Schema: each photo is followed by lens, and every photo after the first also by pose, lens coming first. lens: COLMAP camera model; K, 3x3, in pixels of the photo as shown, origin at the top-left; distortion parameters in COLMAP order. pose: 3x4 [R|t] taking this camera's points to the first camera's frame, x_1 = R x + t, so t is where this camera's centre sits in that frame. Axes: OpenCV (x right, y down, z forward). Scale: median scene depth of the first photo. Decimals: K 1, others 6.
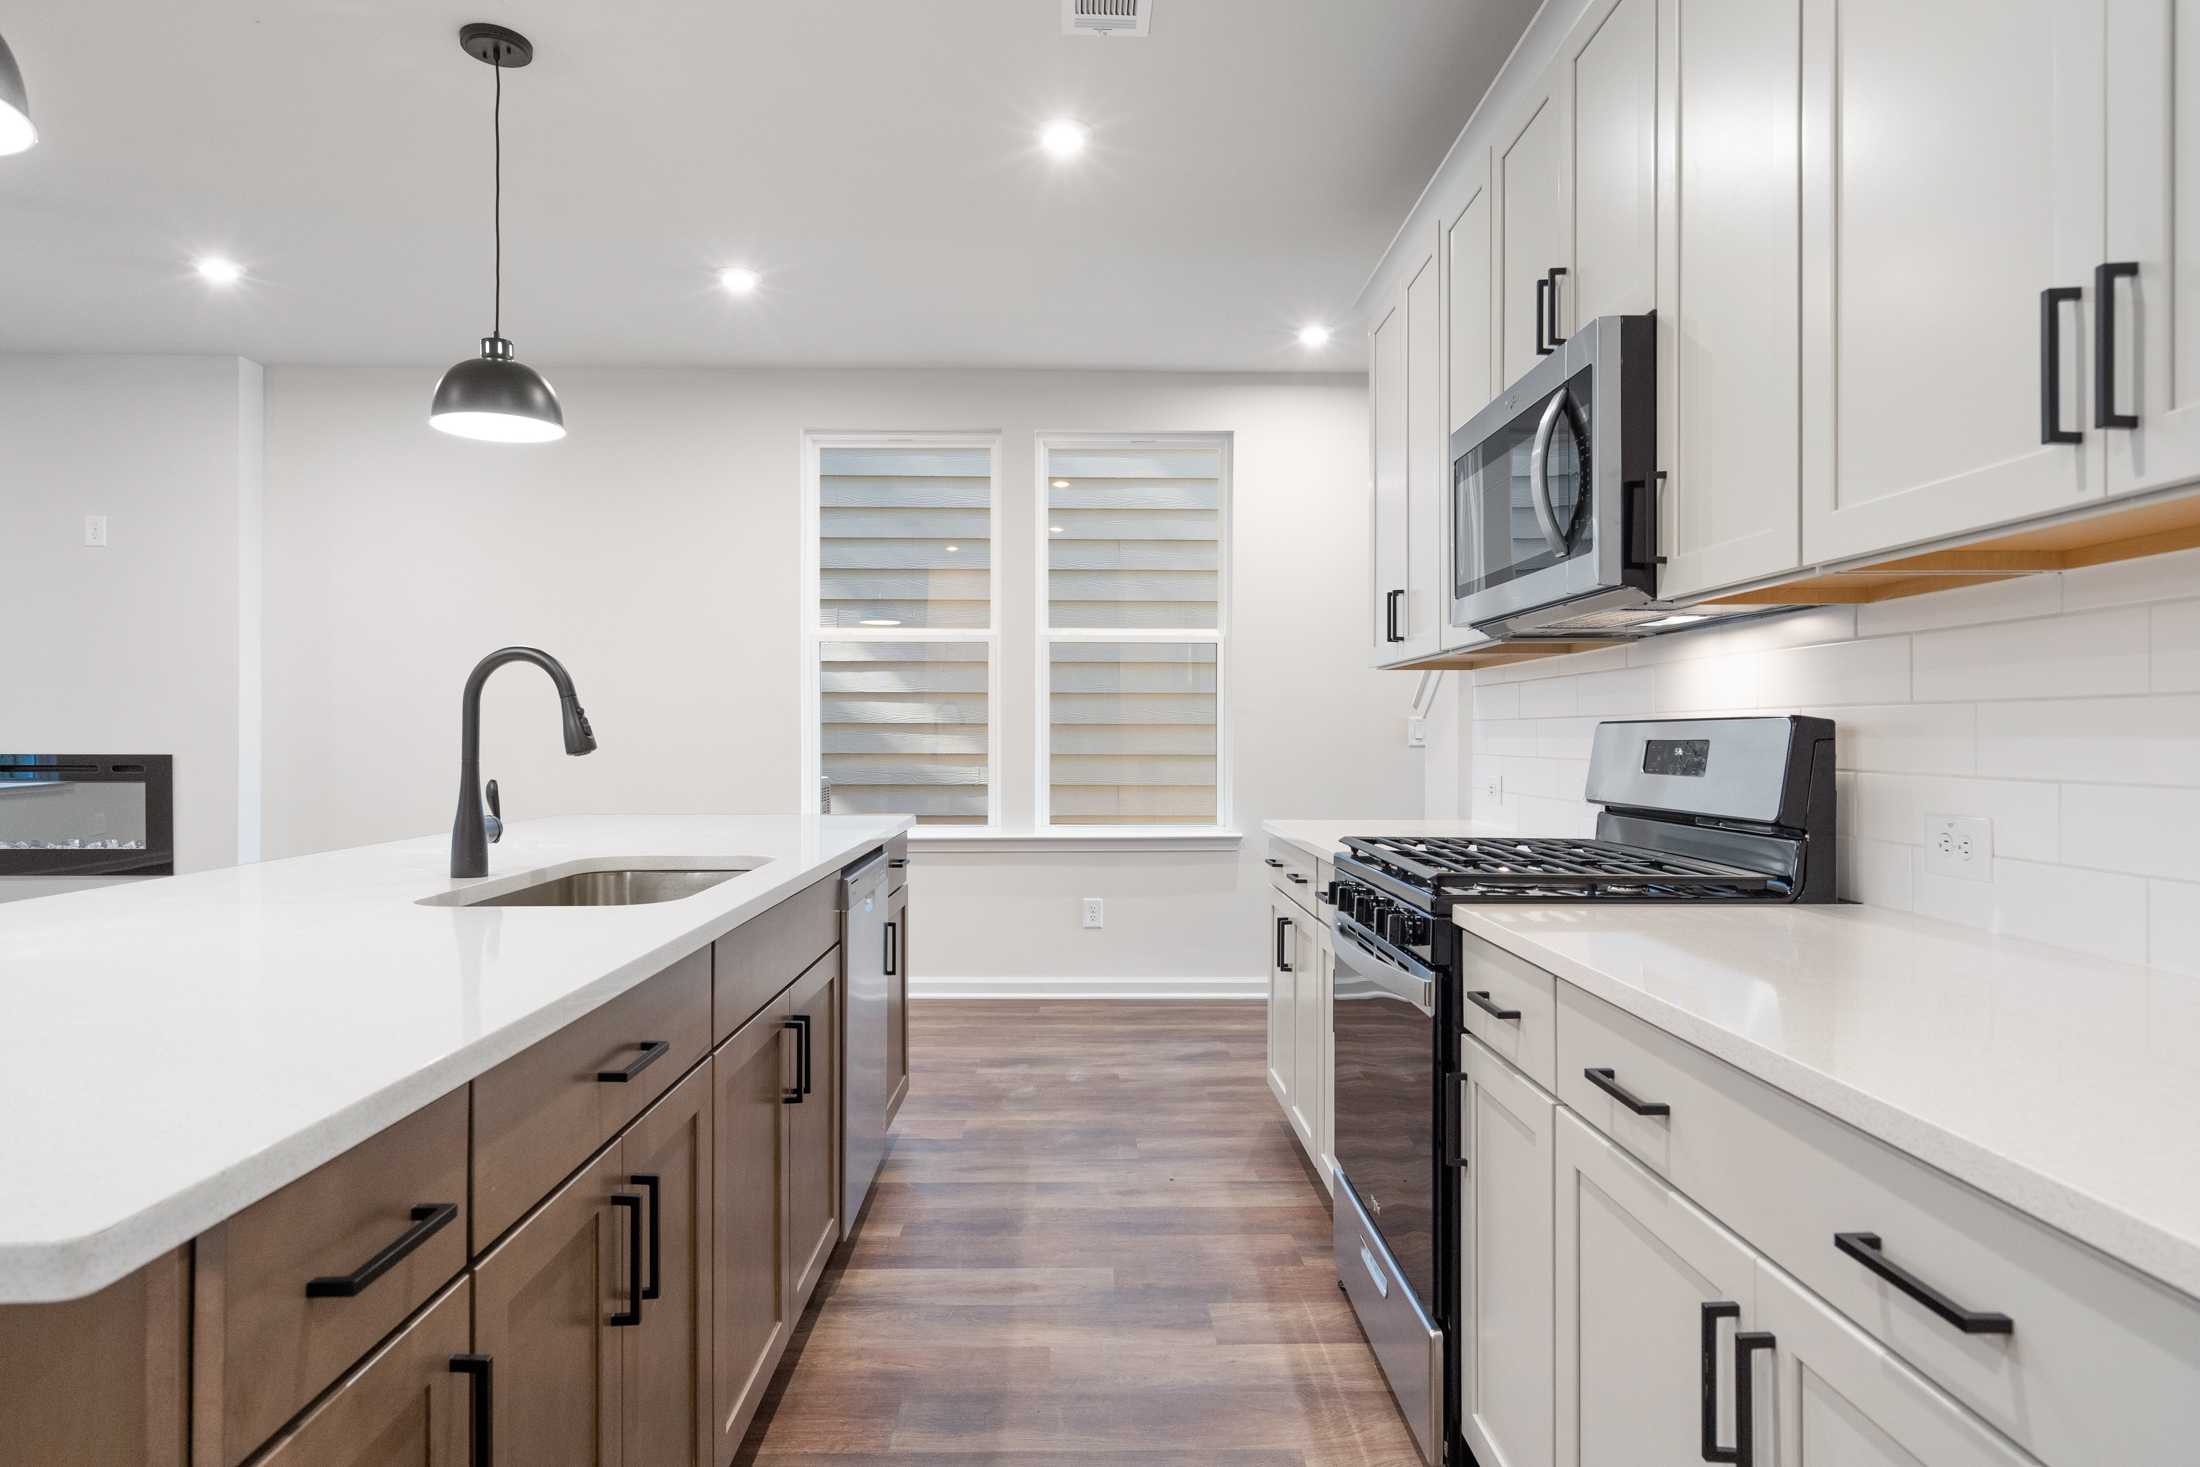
lens RADIAL K [[1247.6, 0, 1093.7], [0, 1247.6, 737.5], [0, 0, 1]] dist [0.000453, -0.000957]
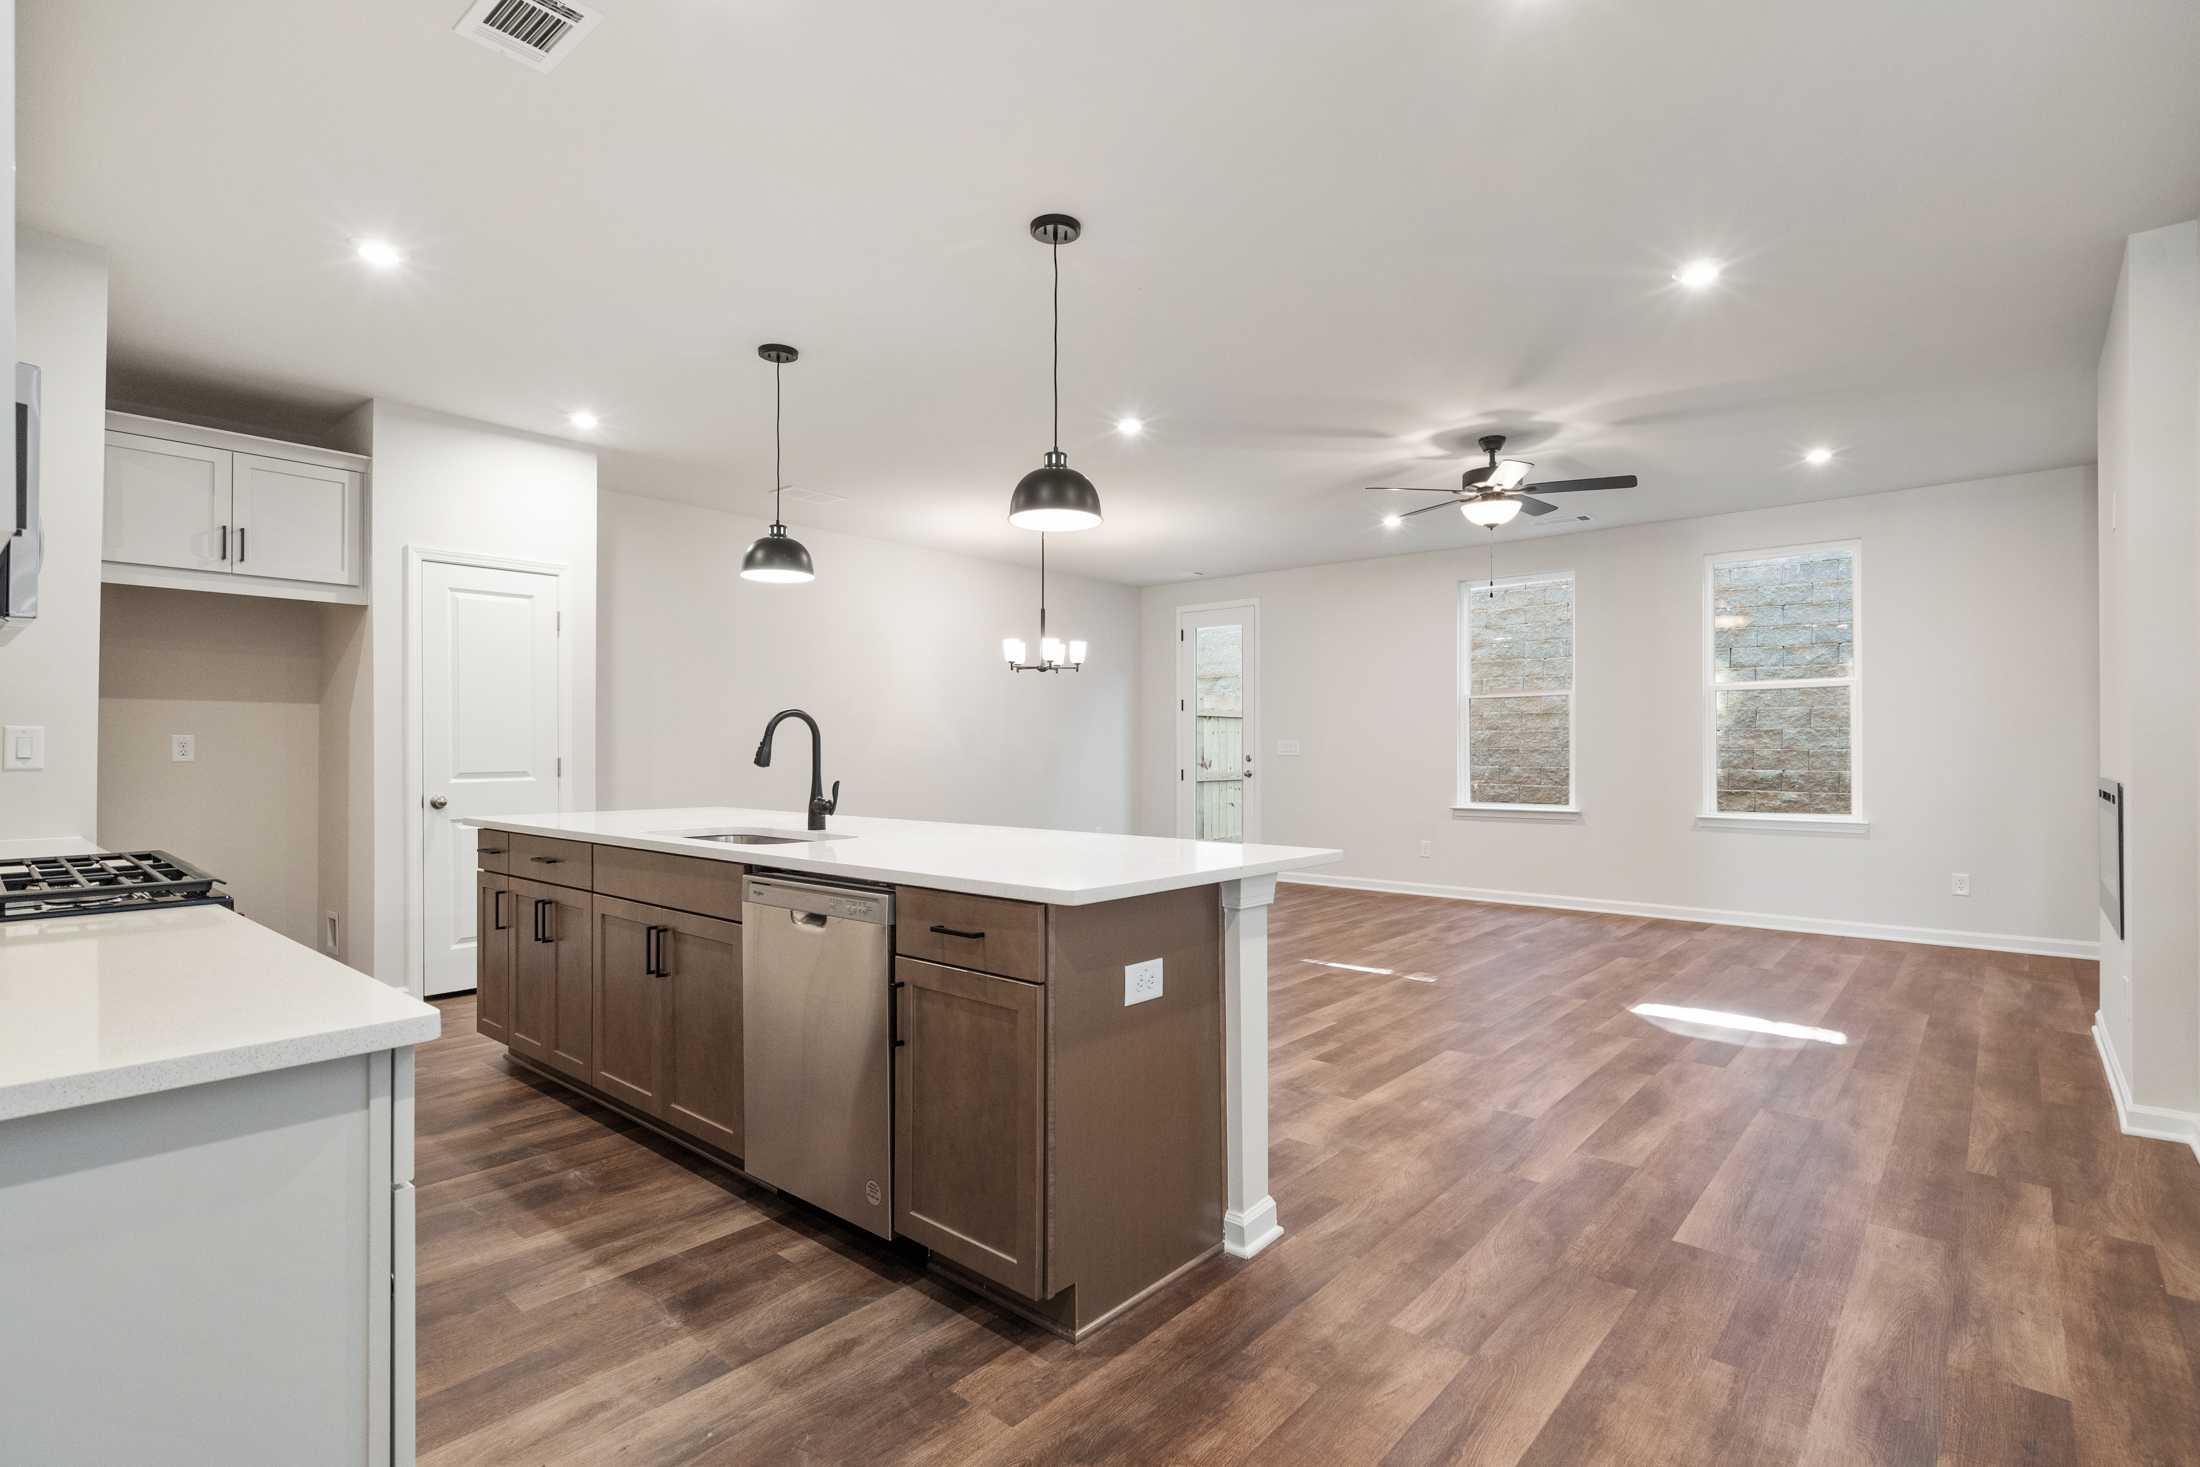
lens RADIAL K [[1031.2, 0, 1086.0], [0, 1031.2, 752.9], [0, 0, 1]] dist [-0.000549, -0.001326]
pose [[-0.668077, -0.000651, -0.744092, 0.277041], [-0.003927, 0.999989, 0.002651, -0.008208], [0.744082, 0.004693, -0.668072, 1.620005]]
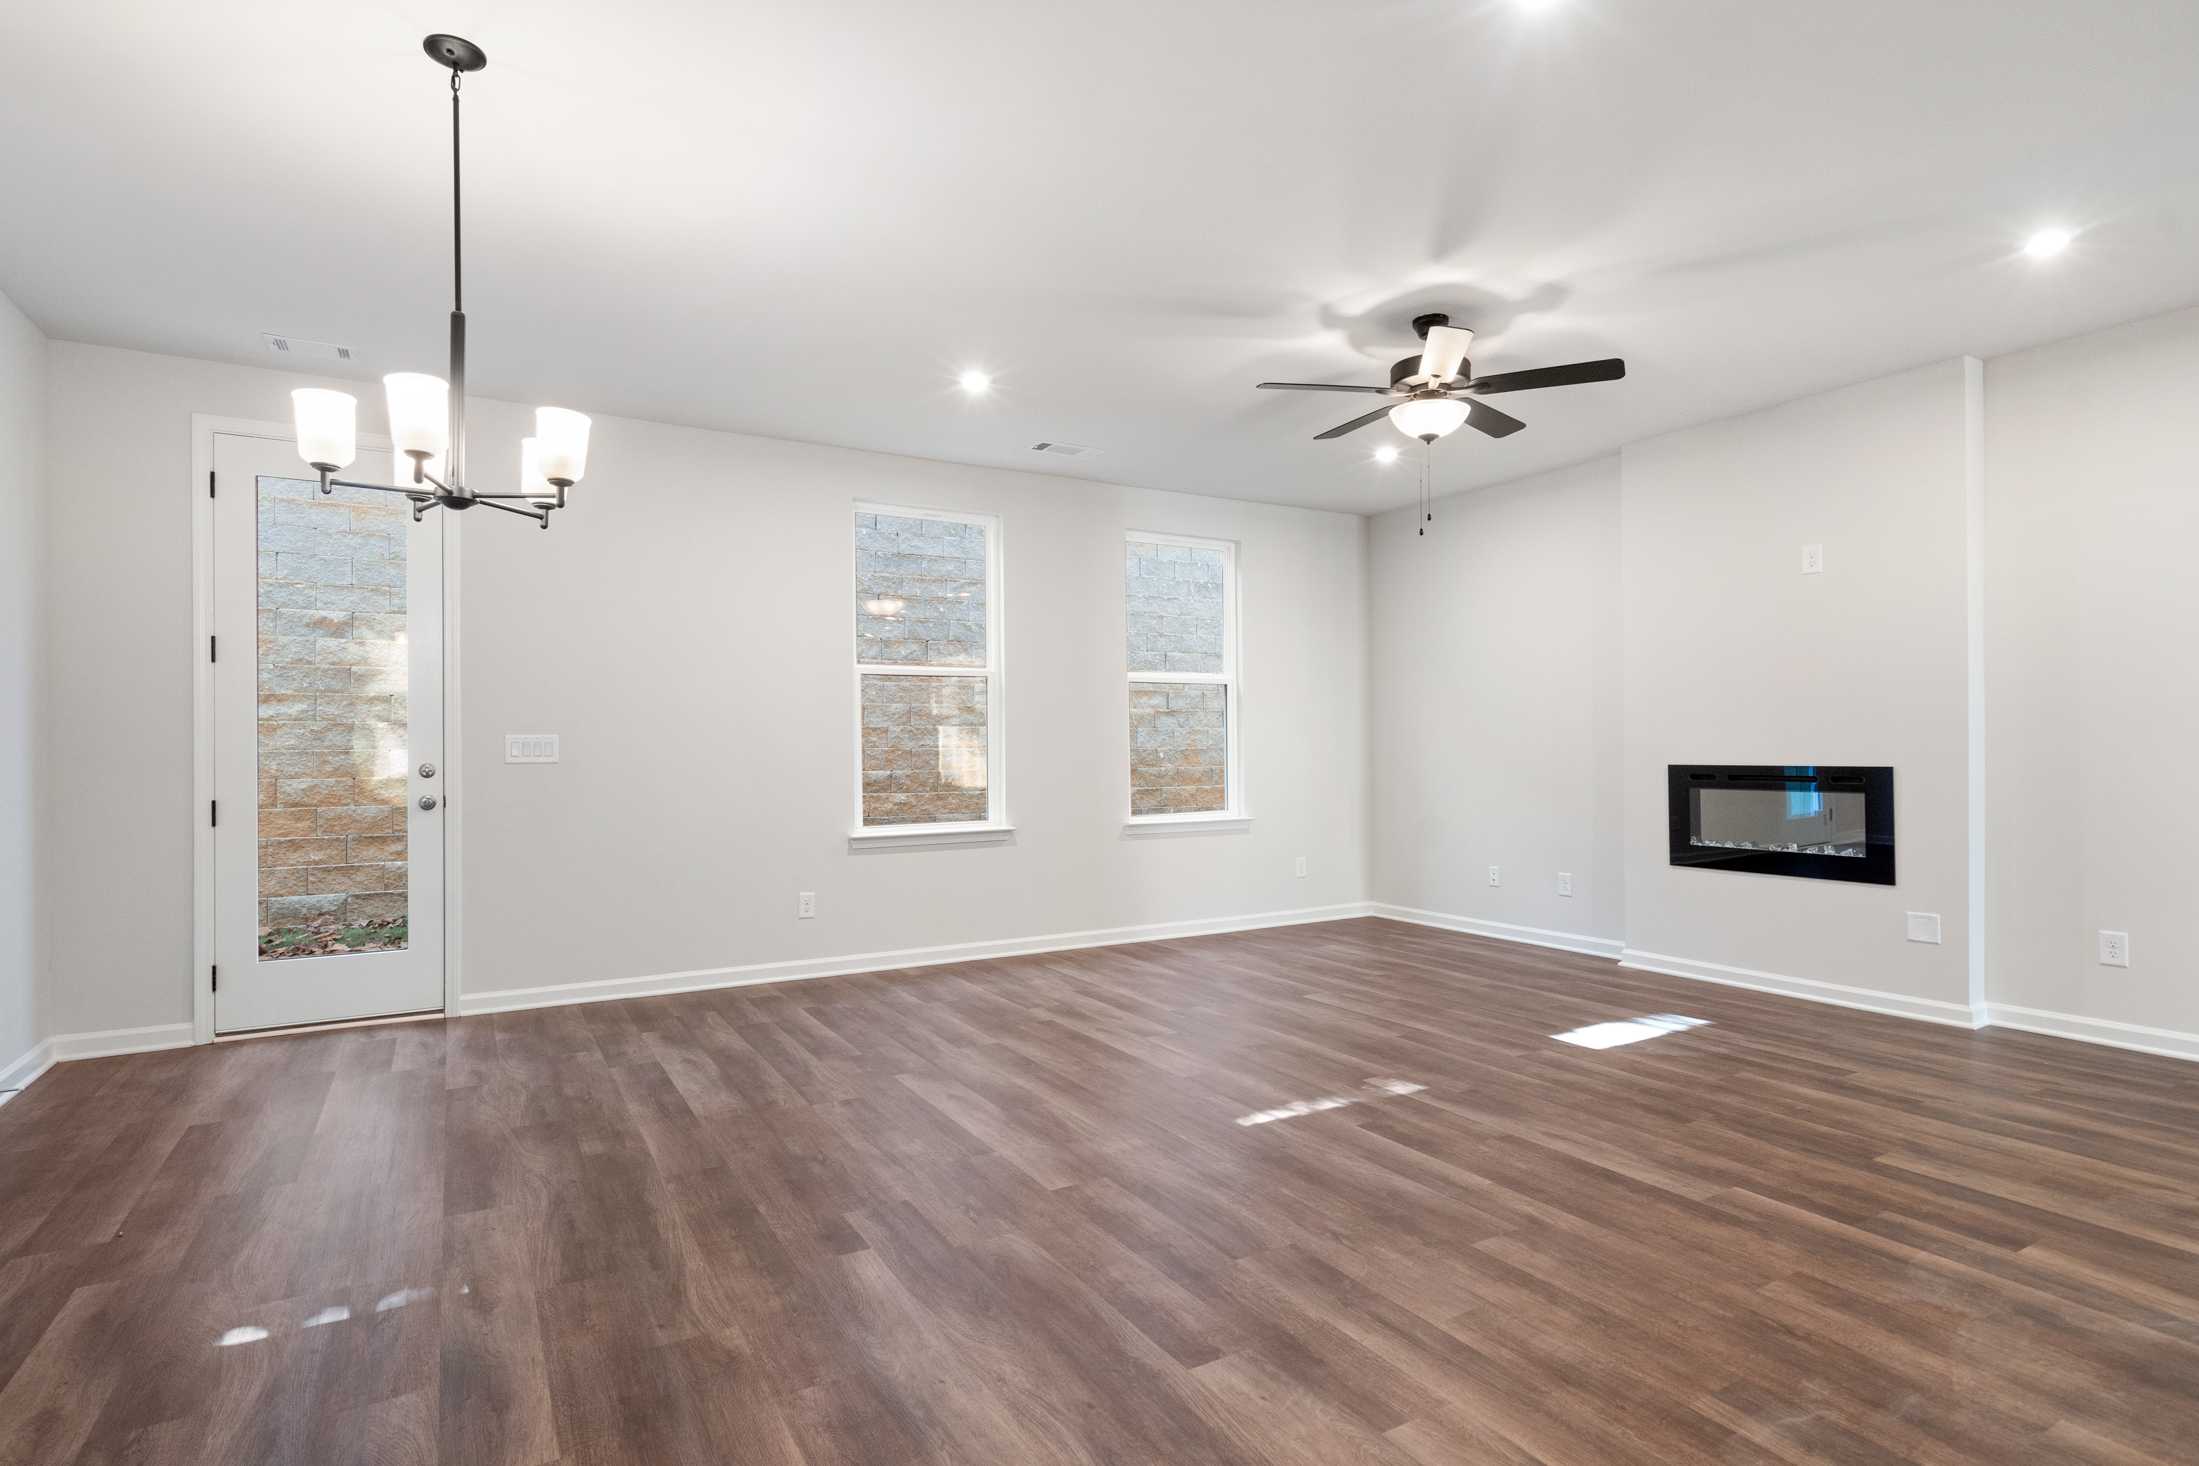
lens RADIAL K [[1103.9, 0, 1096.9], [0, 1103.9, 759.2], [0, 0, 1]] dist [0.002352, -0.000982]
pose [[0.490757, 0.003059, -0.871291, -0.473269], [0.008441, 0.999930, 0.008266, -0.009952], [0.871256, -0.011411, 0.490697, -0.020738]]
